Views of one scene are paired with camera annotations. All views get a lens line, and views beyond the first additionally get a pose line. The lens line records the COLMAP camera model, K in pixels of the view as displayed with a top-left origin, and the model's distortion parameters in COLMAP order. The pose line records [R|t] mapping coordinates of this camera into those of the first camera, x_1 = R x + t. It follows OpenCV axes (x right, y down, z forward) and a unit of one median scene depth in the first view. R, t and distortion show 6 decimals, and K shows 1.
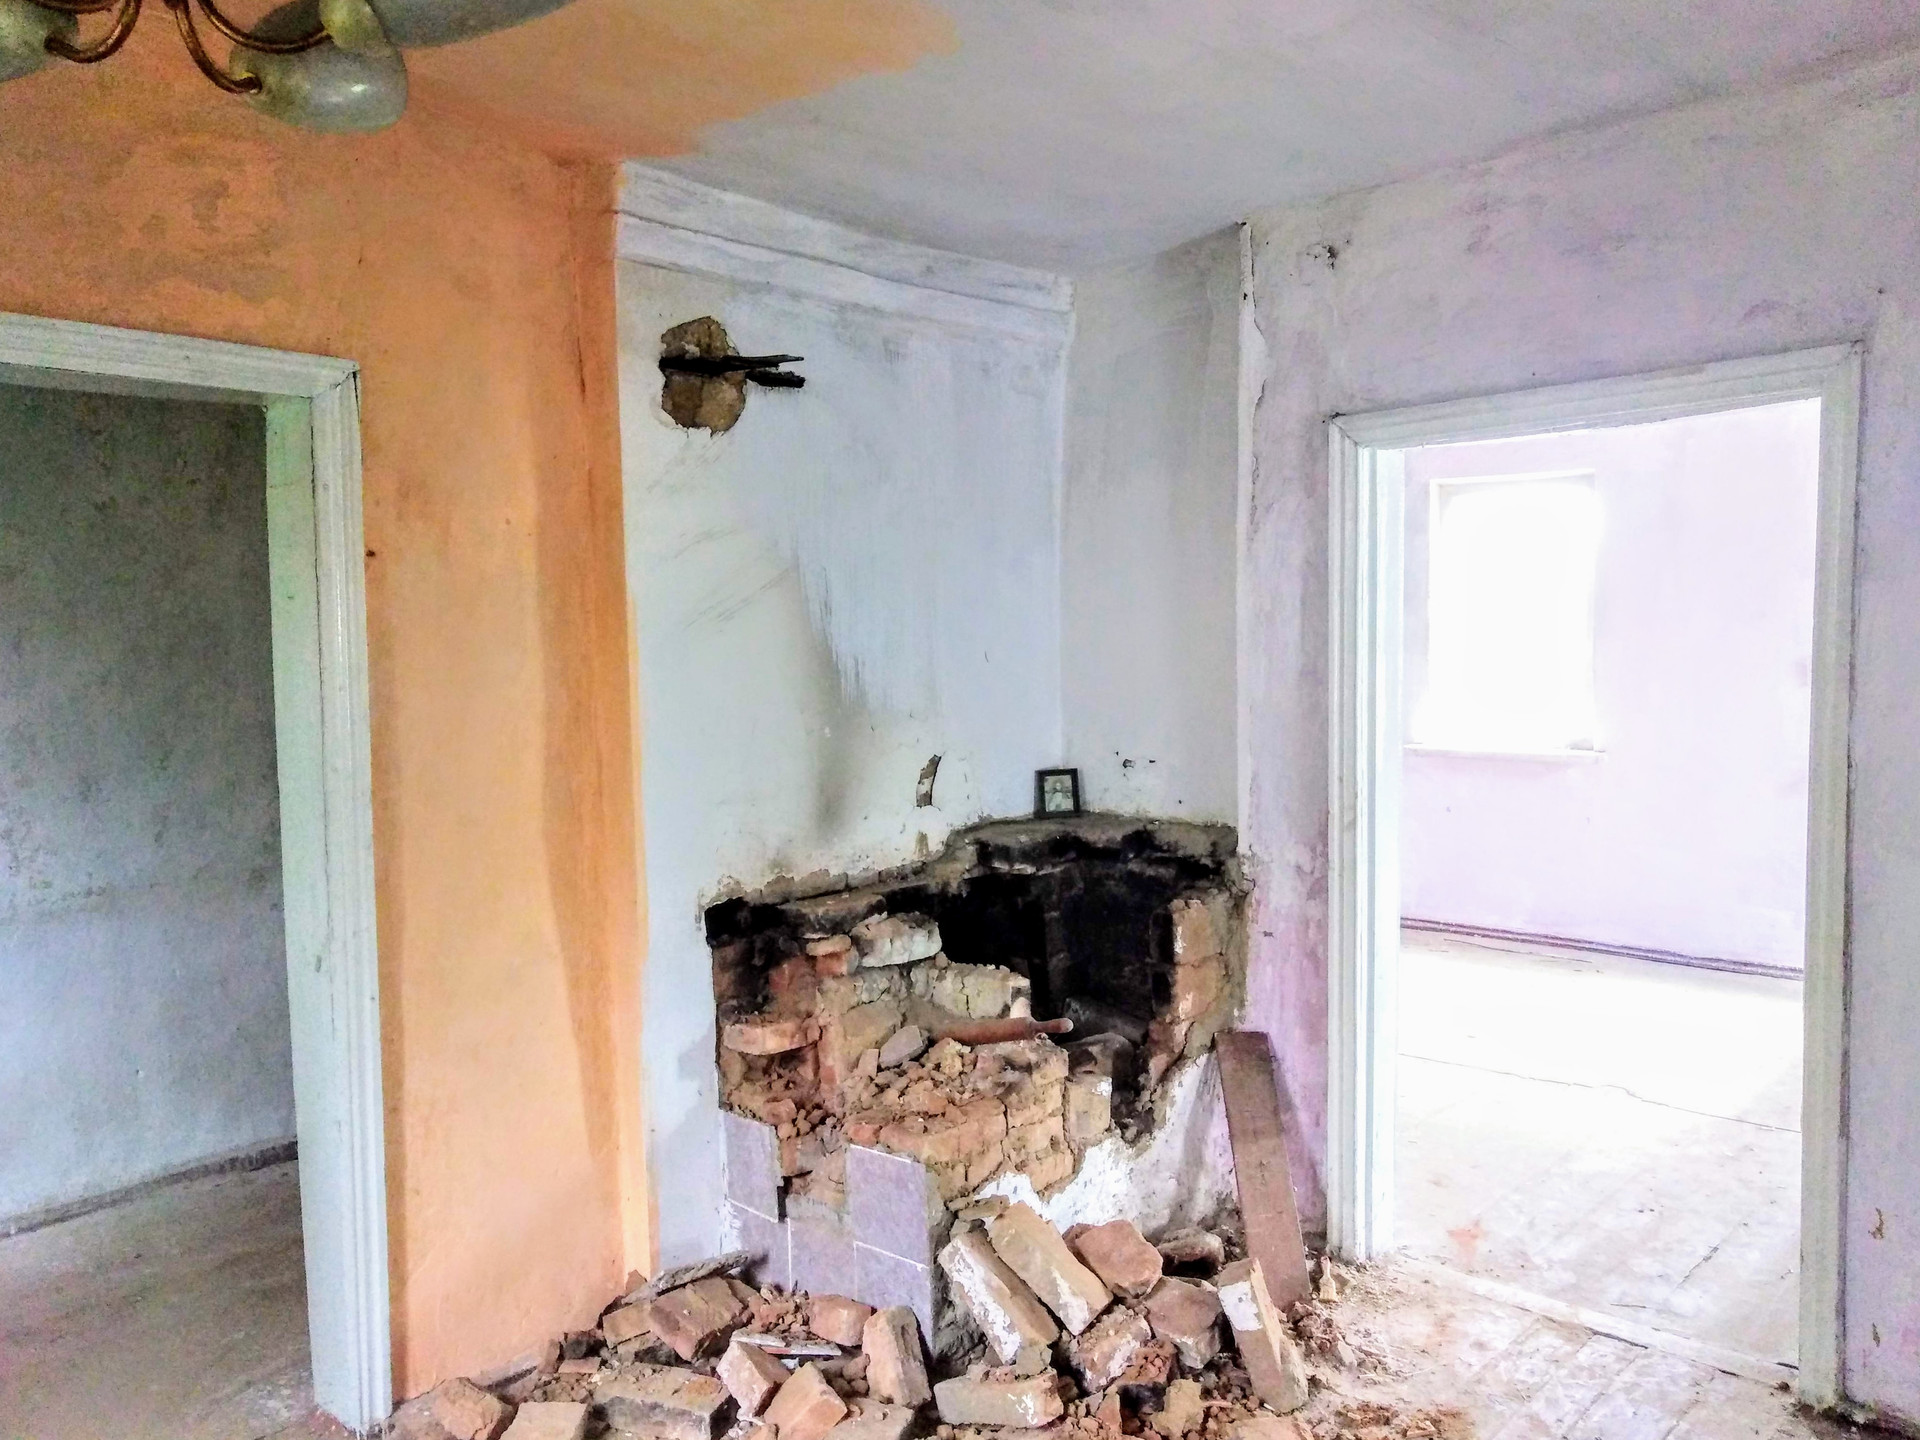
lens RADIAL K [[1451.8, 0, 962.5], [0, 1451.8, 716.7], [0, 0, 1]] dist [0.001440, -0.000208]
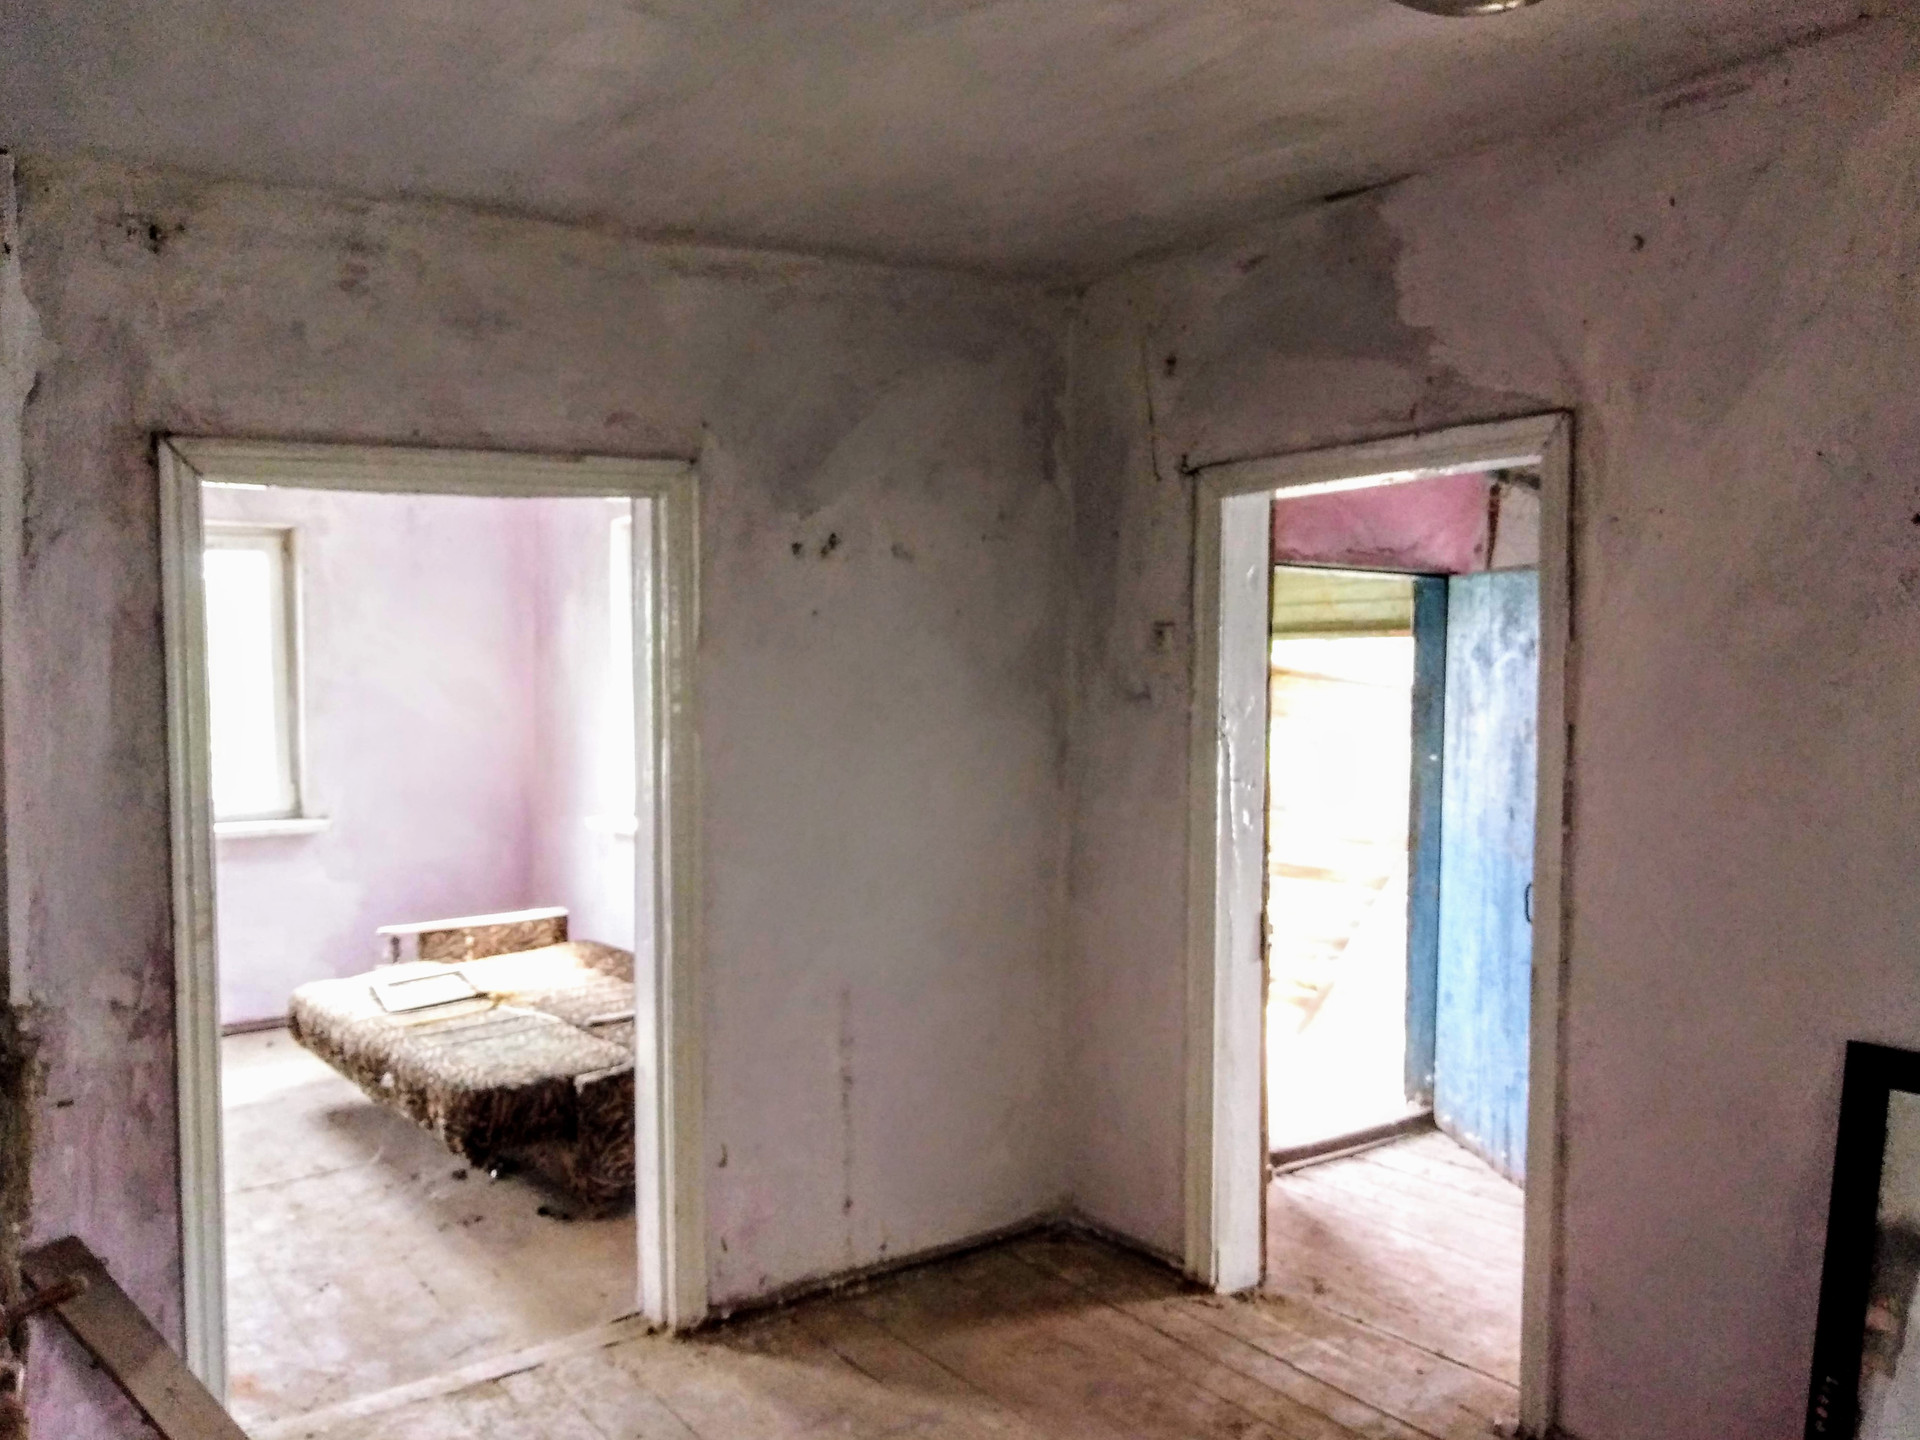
lens RADIAL K [[1451.8, 0, 962.5], [0, 1451.8, 723.3], [0, 0, 1]] dist [0.001440, -0.000208]
pose [[0.217822, -0.028542, 0.975571, -0.437124], [0.074621, 0.997133, 0.012512, -0.022049], [-0.973132, 0.070073, 0.219328, 0.390702]]
